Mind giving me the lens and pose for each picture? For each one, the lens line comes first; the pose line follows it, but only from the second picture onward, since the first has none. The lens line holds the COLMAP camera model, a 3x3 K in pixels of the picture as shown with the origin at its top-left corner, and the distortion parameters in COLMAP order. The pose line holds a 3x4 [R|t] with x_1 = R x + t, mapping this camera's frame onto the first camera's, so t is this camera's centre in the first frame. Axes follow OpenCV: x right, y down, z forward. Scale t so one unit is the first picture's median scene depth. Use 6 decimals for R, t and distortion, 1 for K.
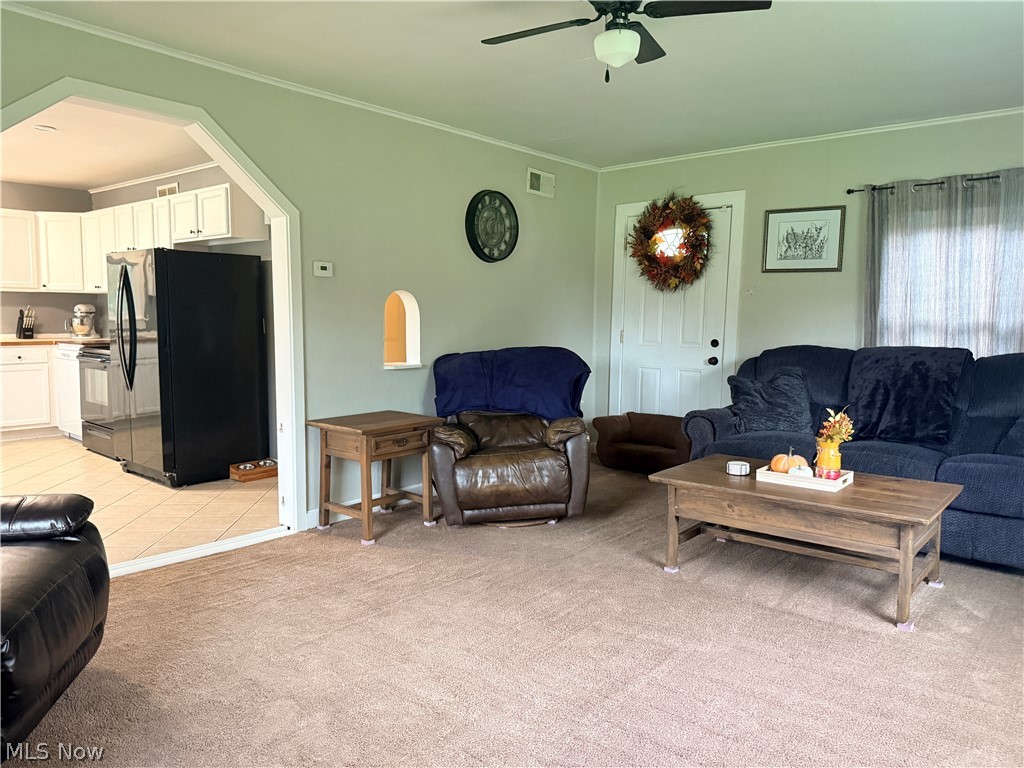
lens RADIAL K [[724.4, 0, 513.3], [0, 724.4, 374.7], [0, 0, 1]] dist [-0.003146, -0.002651]
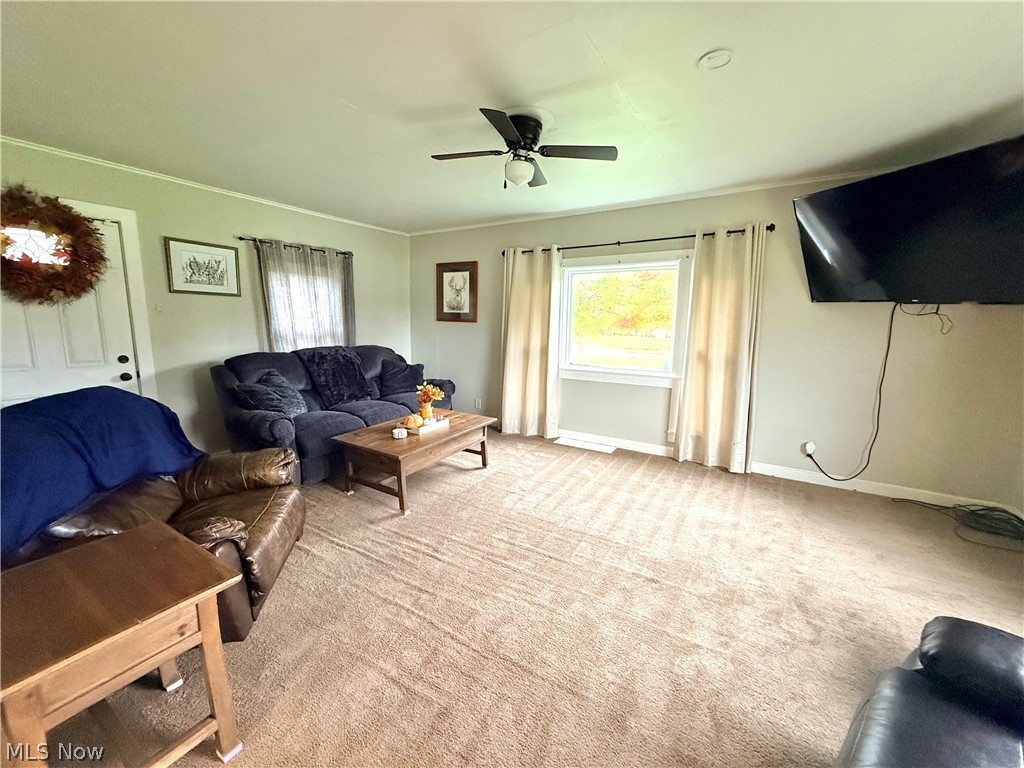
lens RADIAL K [[407.4, 0, 511.8], [0, 407.4, 385.9], [0, 0, 1]] dist [-0.000328, -0.000046]
pose [[-0.141185, -0.168984, 0.975454, -0.353794], [0.071518, 0.981009, 0.180298, -0.069607], [-0.987397, 0.095218, -0.126418, 0.531247]]
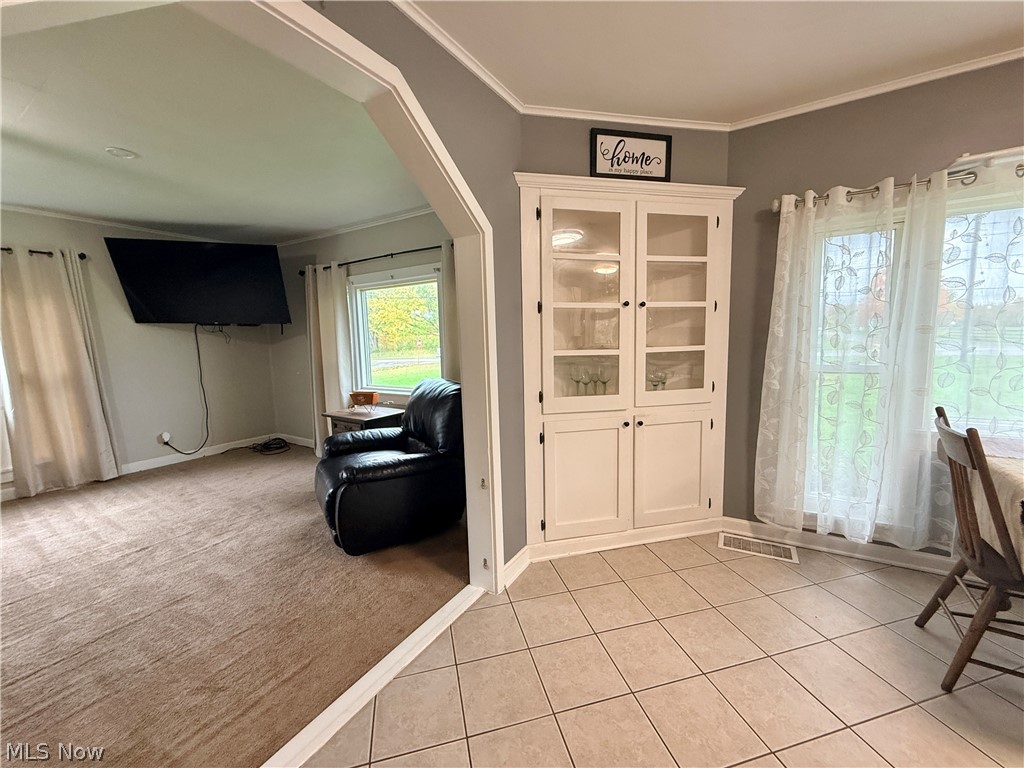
lens RADIAL K [[407.4, 0, 517.3], [0, 407.4, 381.9], [0, 0, 1]] dist [-0.000328, -0.000046]
pose [[-0.989447, 0.033512, -0.140966, -0.391003], [0.005147, 0.980401, 0.196945, -0.087059], [0.144803, 0.194141, -0.970228, 0.832197]]
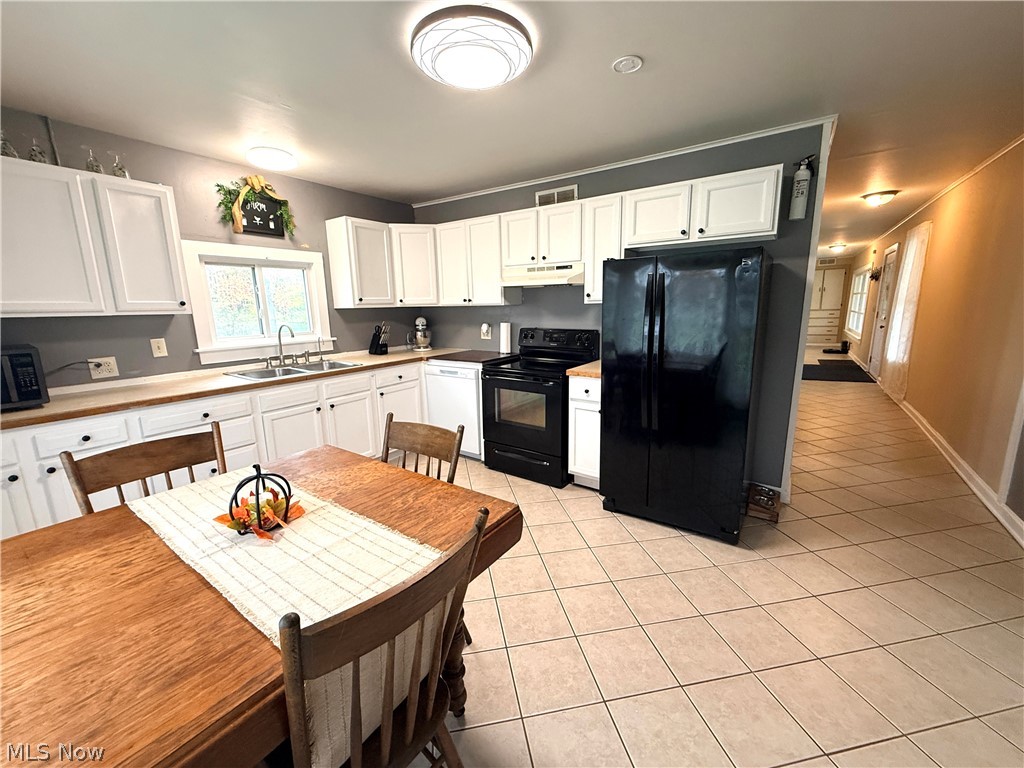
lens RADIAL K [[407.4, 0, 507.9], [0, 407.4, 384.1], [0, 0, 1]] dist [-0.000328, -0.000046]
pose [[0.995977, -0.047716, 0.075847, -0.659264], [0.039223, 0.993184, 0.109764, -0.077832], [-0.080568, -0.106347, 0.991060, 0.503690]]
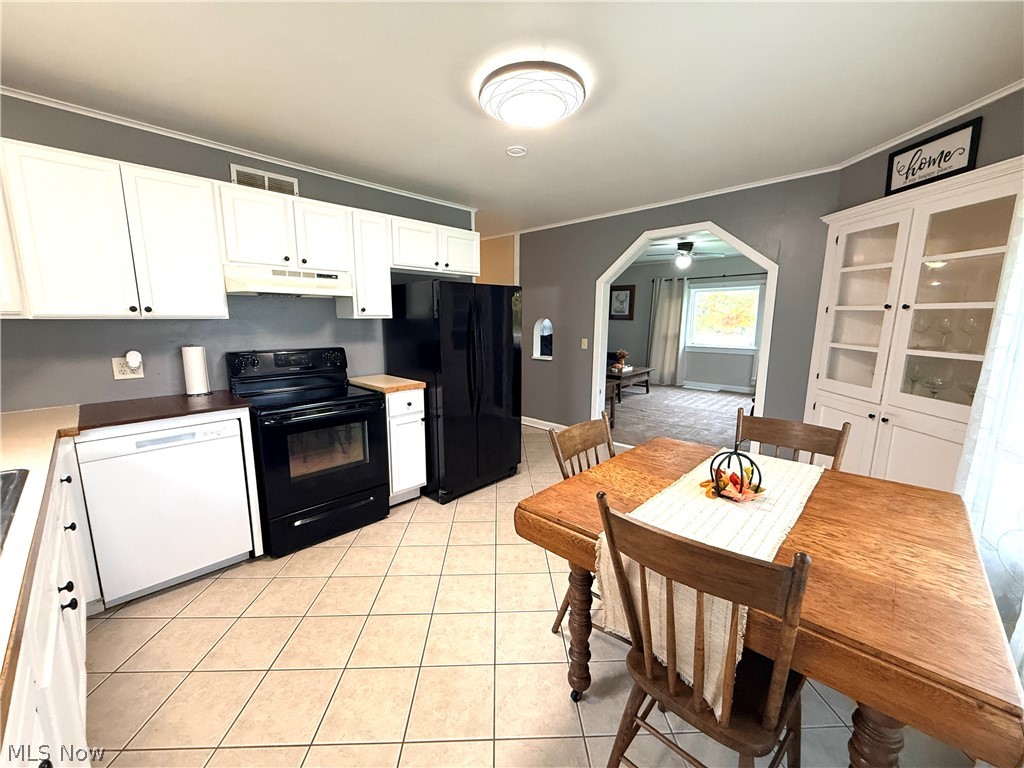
lens RADIAL K [[407.4, 0, 511.6], [0, 407.4, 386.3], [0, 0, 1]] dist [-0.000328, -0.000046]
pose [[0.068989, -0.178746, 0.981474, -1.006956], [0.086394, 0.981192, 0.172622, -0.108676], [-0.993869, 0.072885, 0.083135, 0.815330]]
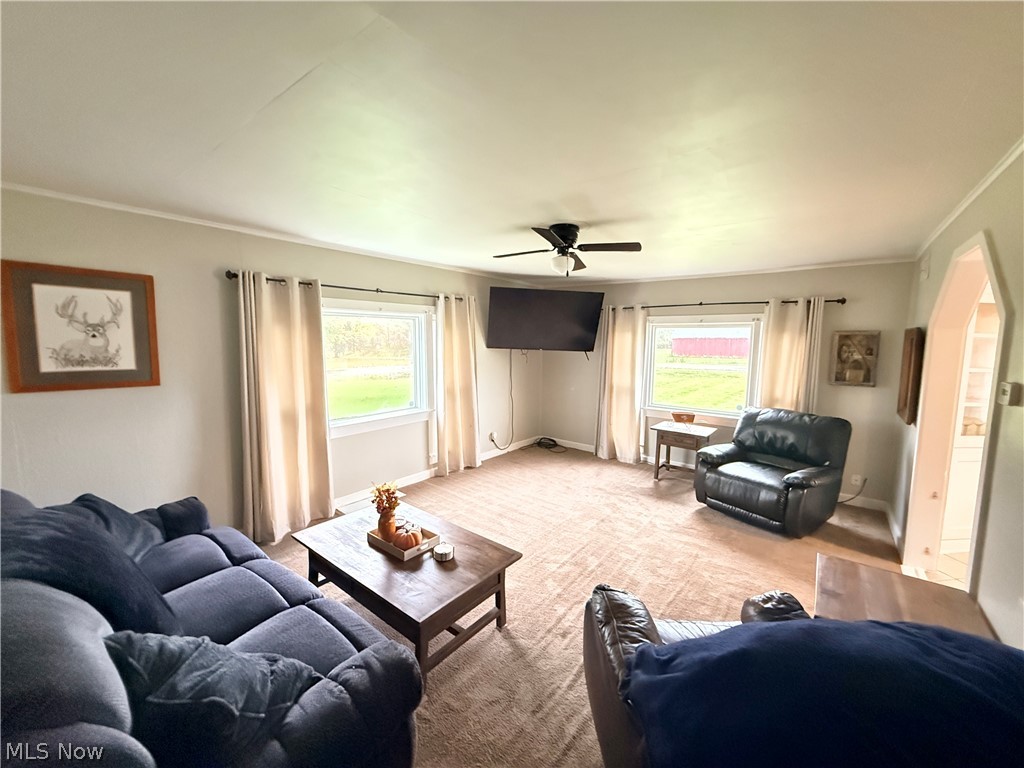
lens RADIAL K [[407.4, 0, 511.1], [0, 407.4, 381.8], [0, 0, 1]] dist [-0.000328, -0.000046]
pose [[-0.999404, -0.016844, -0.030130, 0.123022], [-0.022375, 0.980768, 0.193890, -0.156269], [0.026284, 0.194448, -0.980561, 0.955966]]
